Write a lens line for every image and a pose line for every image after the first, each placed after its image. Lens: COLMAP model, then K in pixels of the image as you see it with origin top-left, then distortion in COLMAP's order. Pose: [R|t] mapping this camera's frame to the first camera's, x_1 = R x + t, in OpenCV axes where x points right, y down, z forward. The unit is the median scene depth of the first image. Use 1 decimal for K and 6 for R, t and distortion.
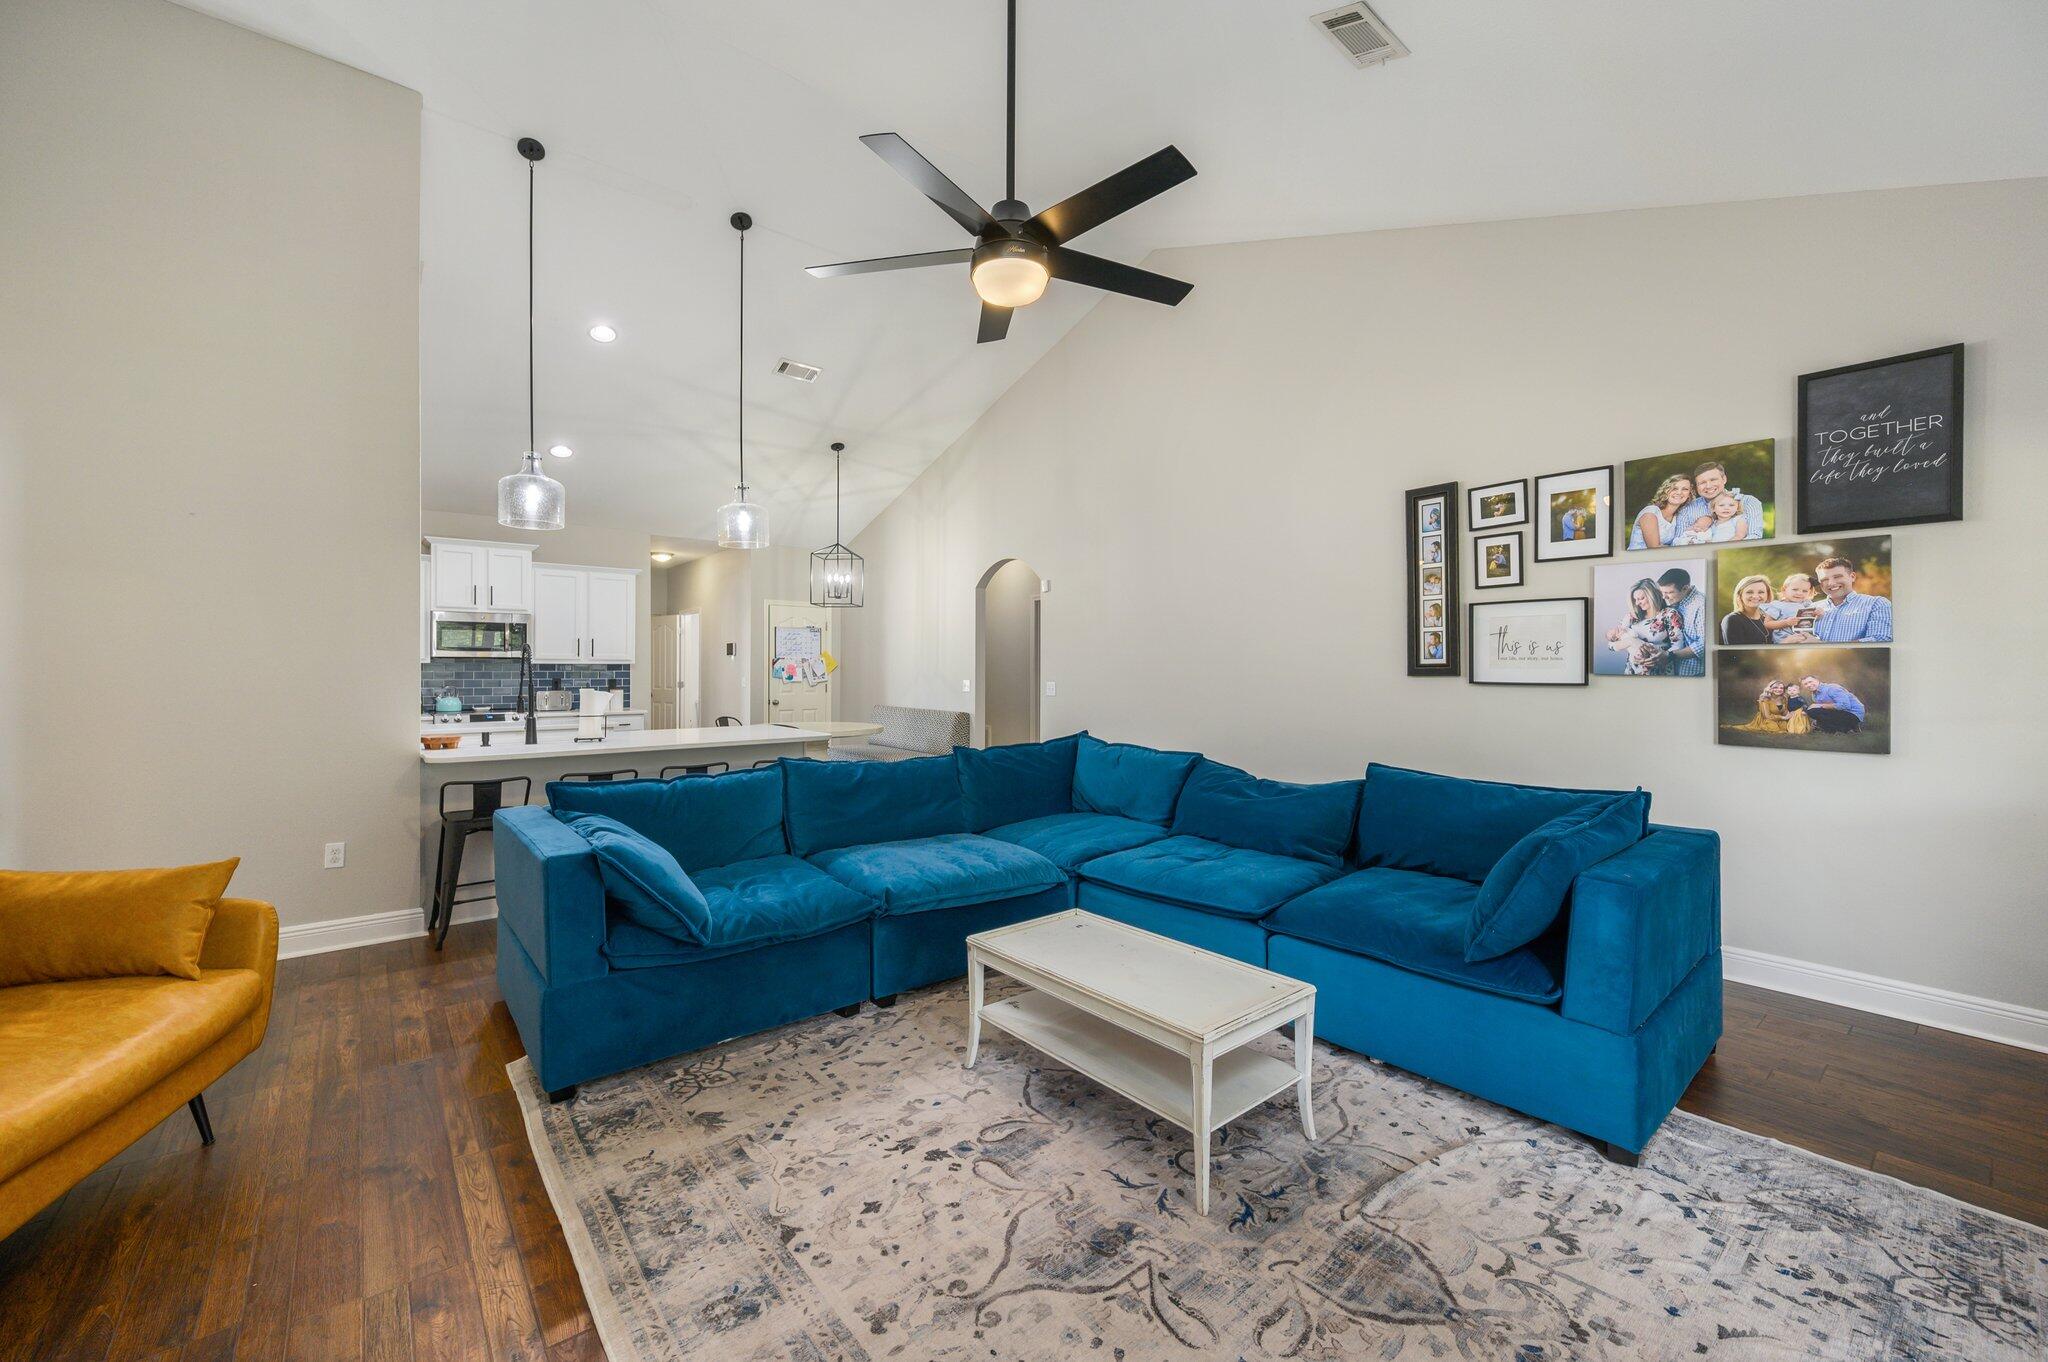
lens RADIAL K [[822.6, 0, 1023.1], [0, 822.6, 665.9], [0, 0, 1]] dist [-0.000488, 0.000098]
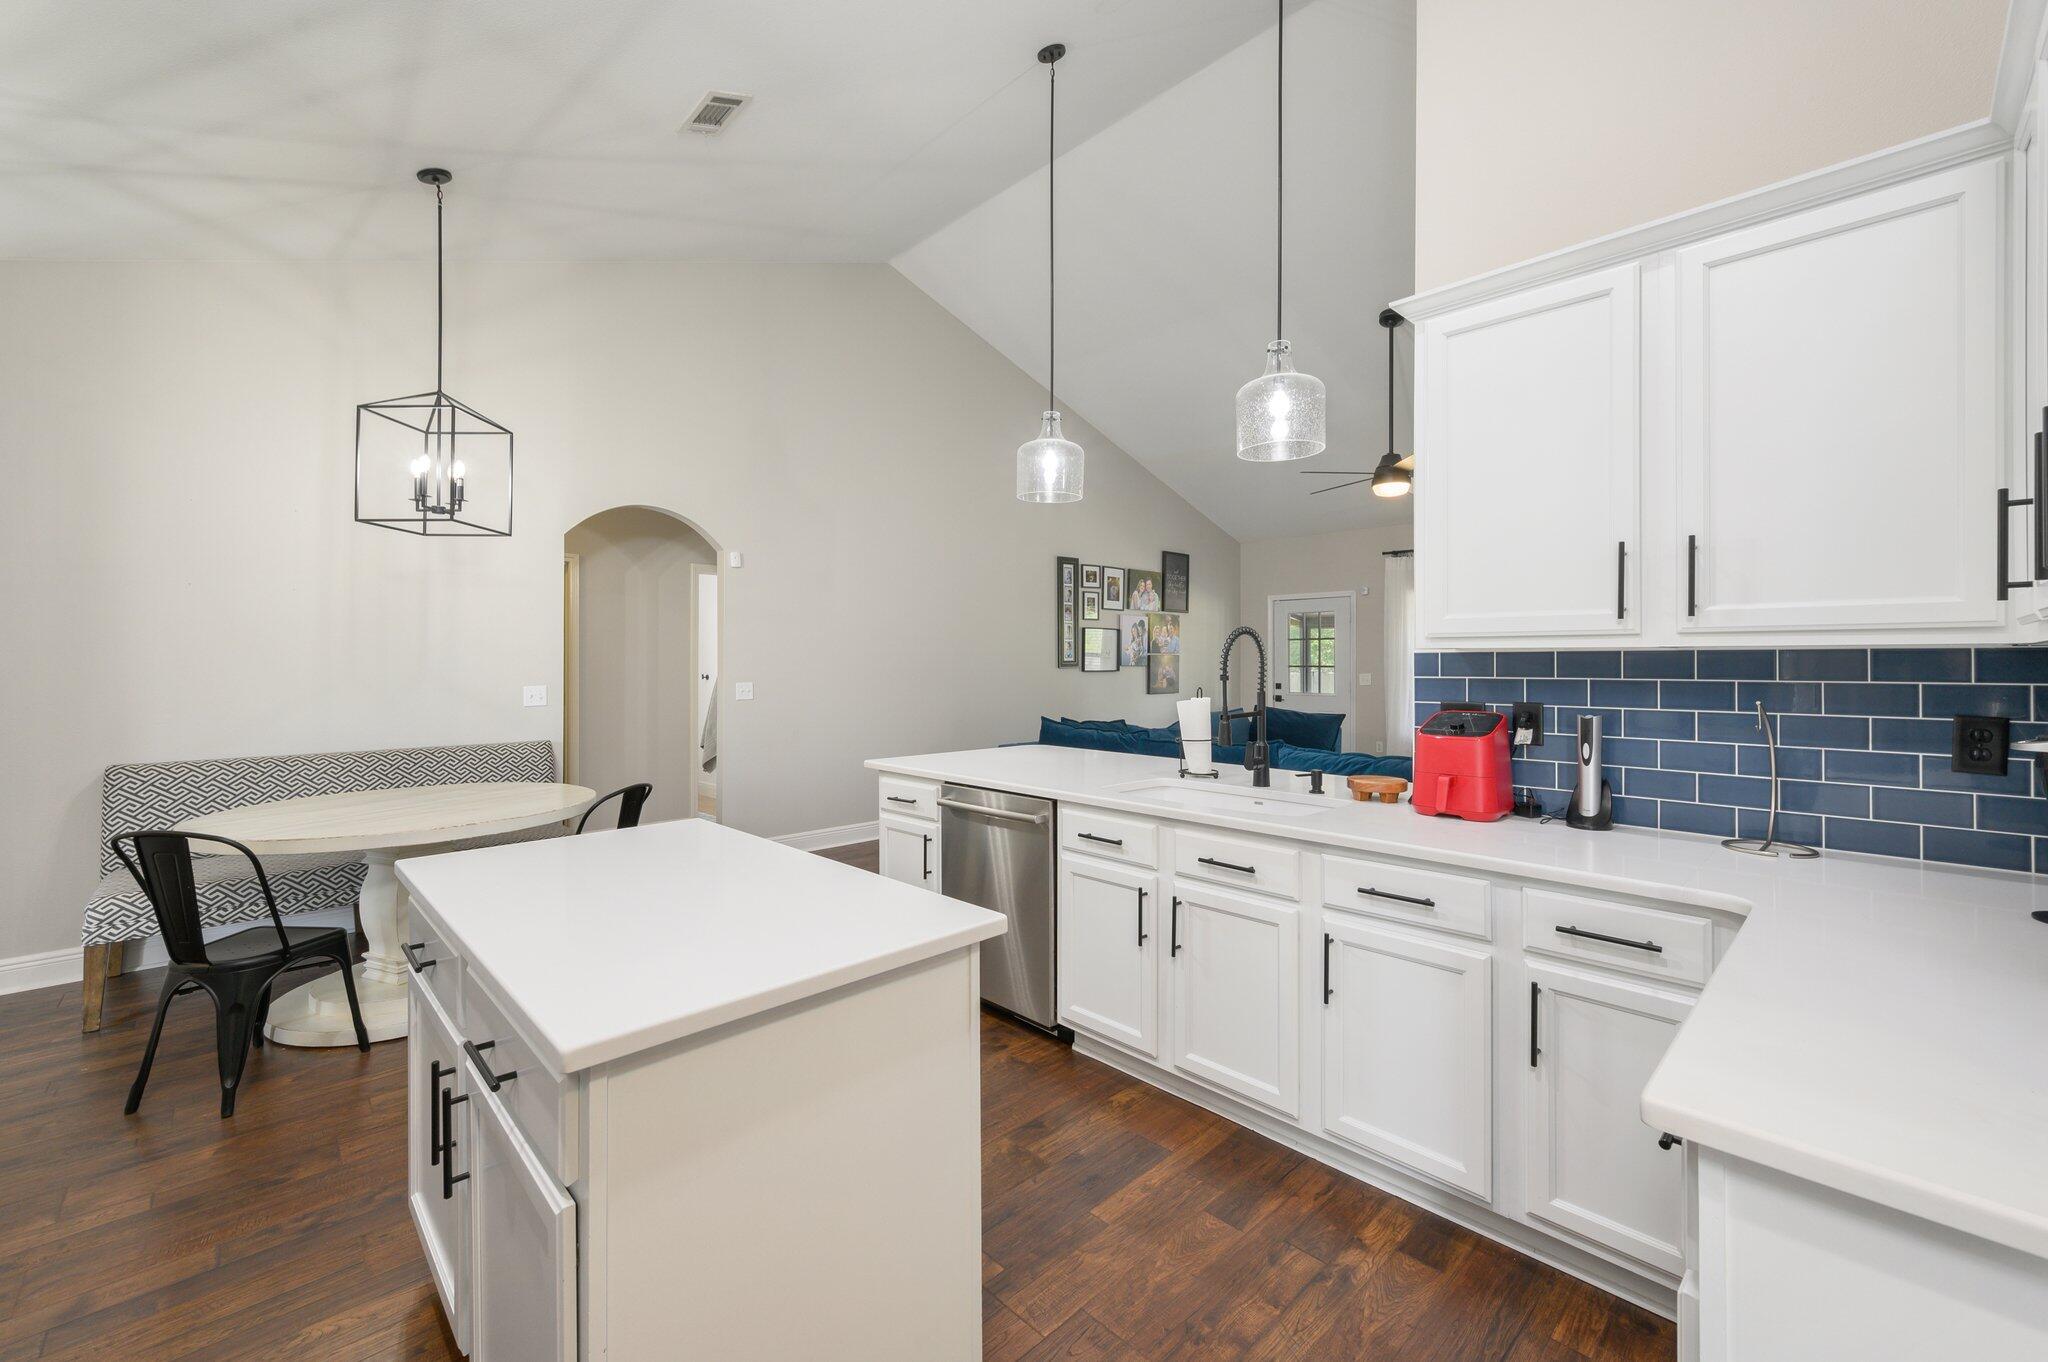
lens RADIAL K [[822.6, 0, 1023.1], [0, 822.6, 665.9], [0, 0, 1]] dist [-0.000488, 0.000098]
pose [[-0.083124, -0.005261, 0.996525, -1.292005], [0.001576, 0.999984, 0.005411, -0.001119], [-0.996538, 0.002020, -0.083114, 1.322723]]
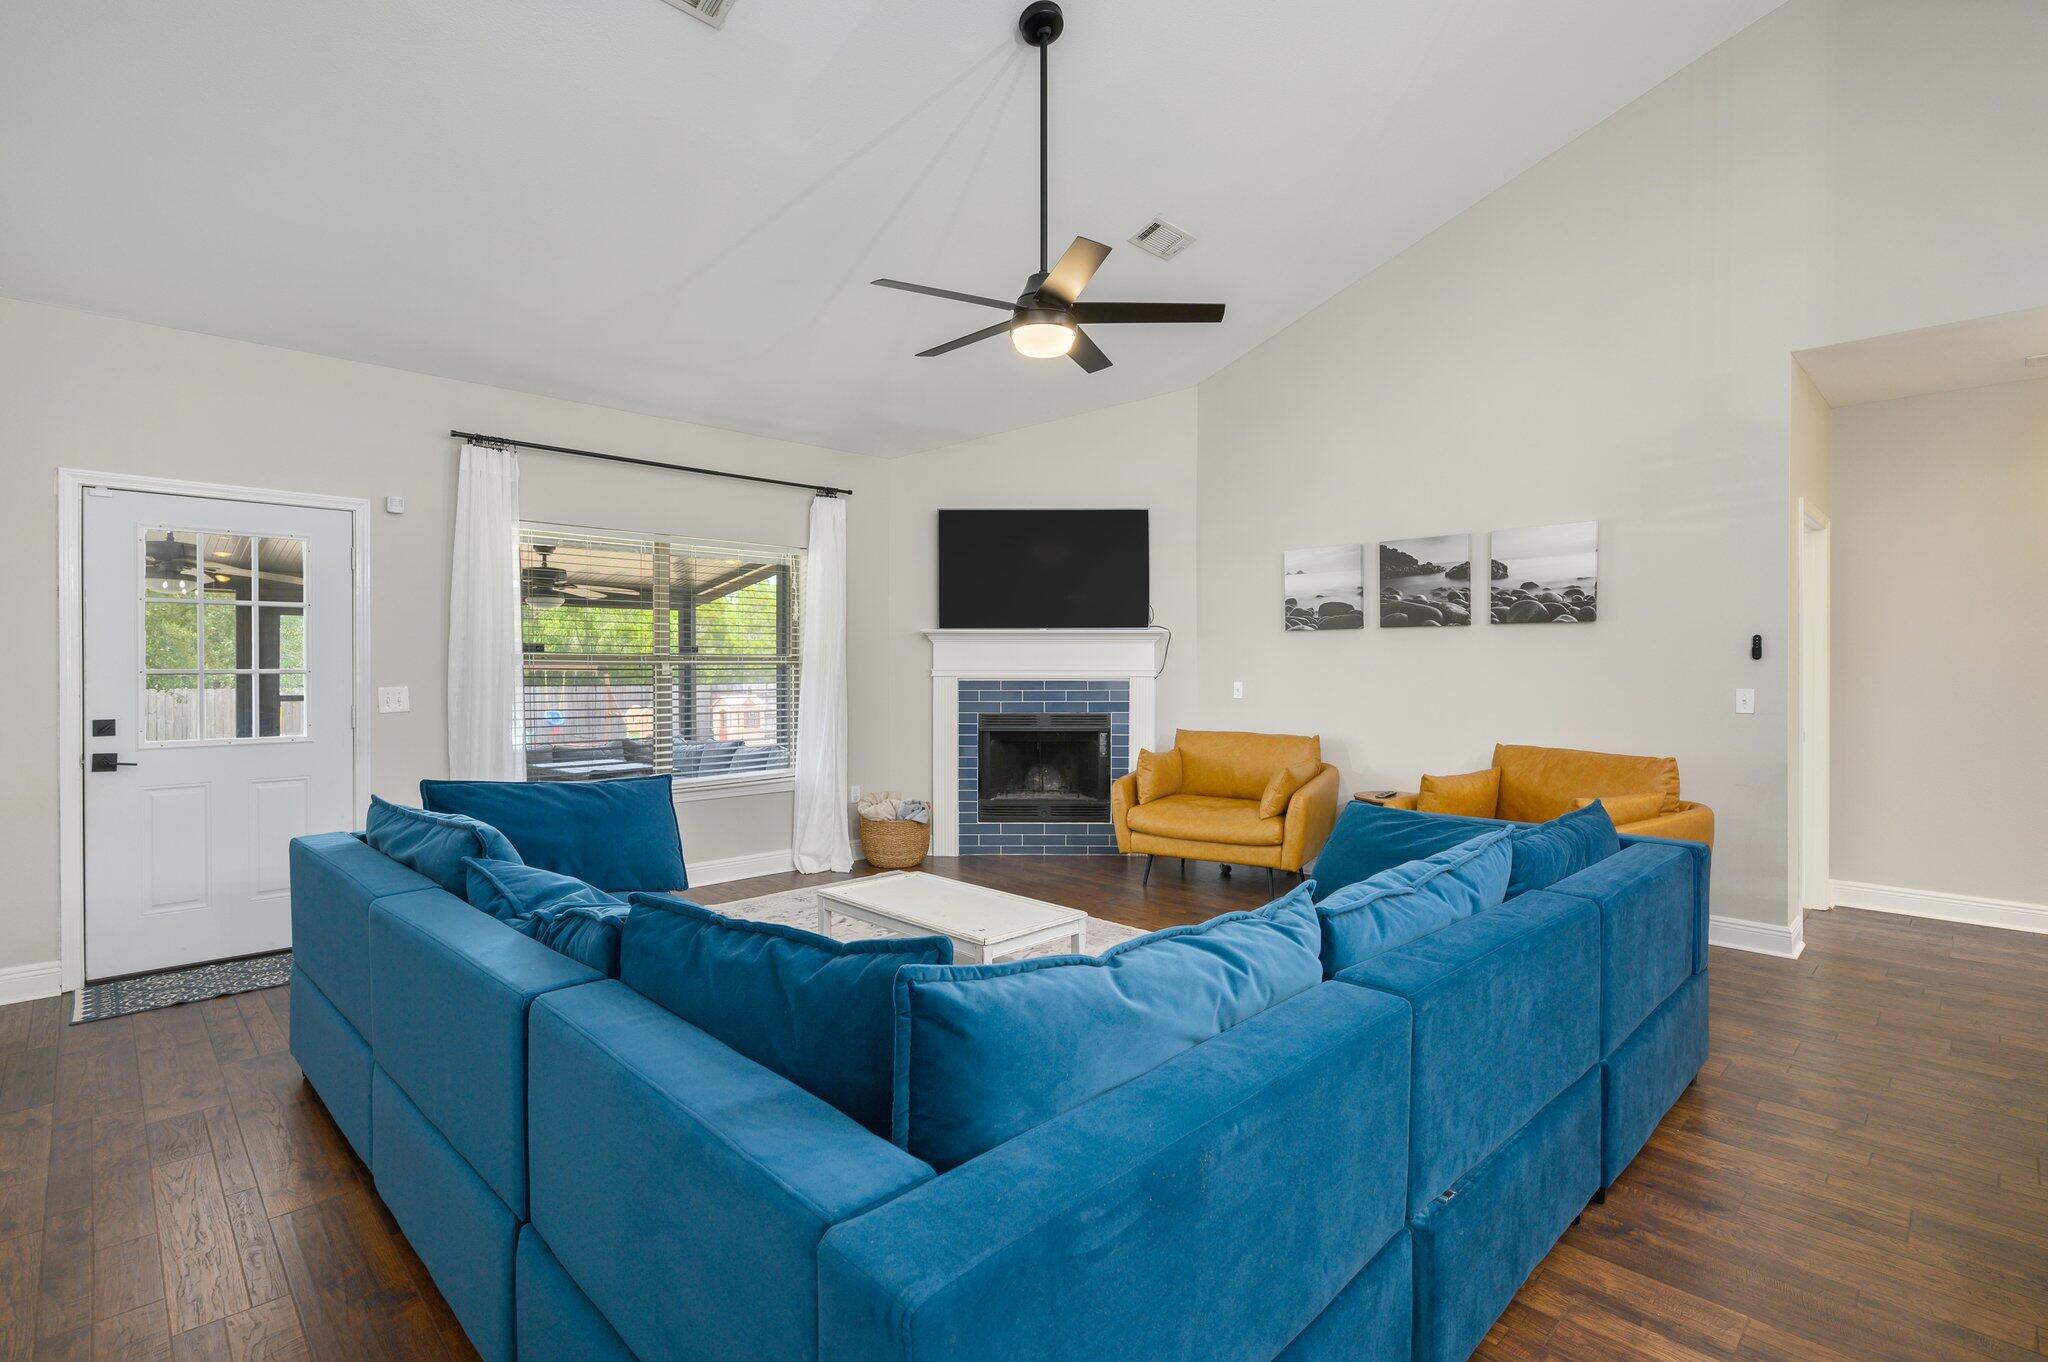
lens RADIAL K [[956.6, 0, 1024.0], [0, 956.6, 681.0], [0, 0, 1]] dist [-0.000120, 0.000011]
pose [[-0.996237, -0.000655, -0.086667, 0.085405], [-0.002037, 0.999872, 0.015859, 0.003104], [0.086646, 0.015976, -0.996111, 1.457723]]
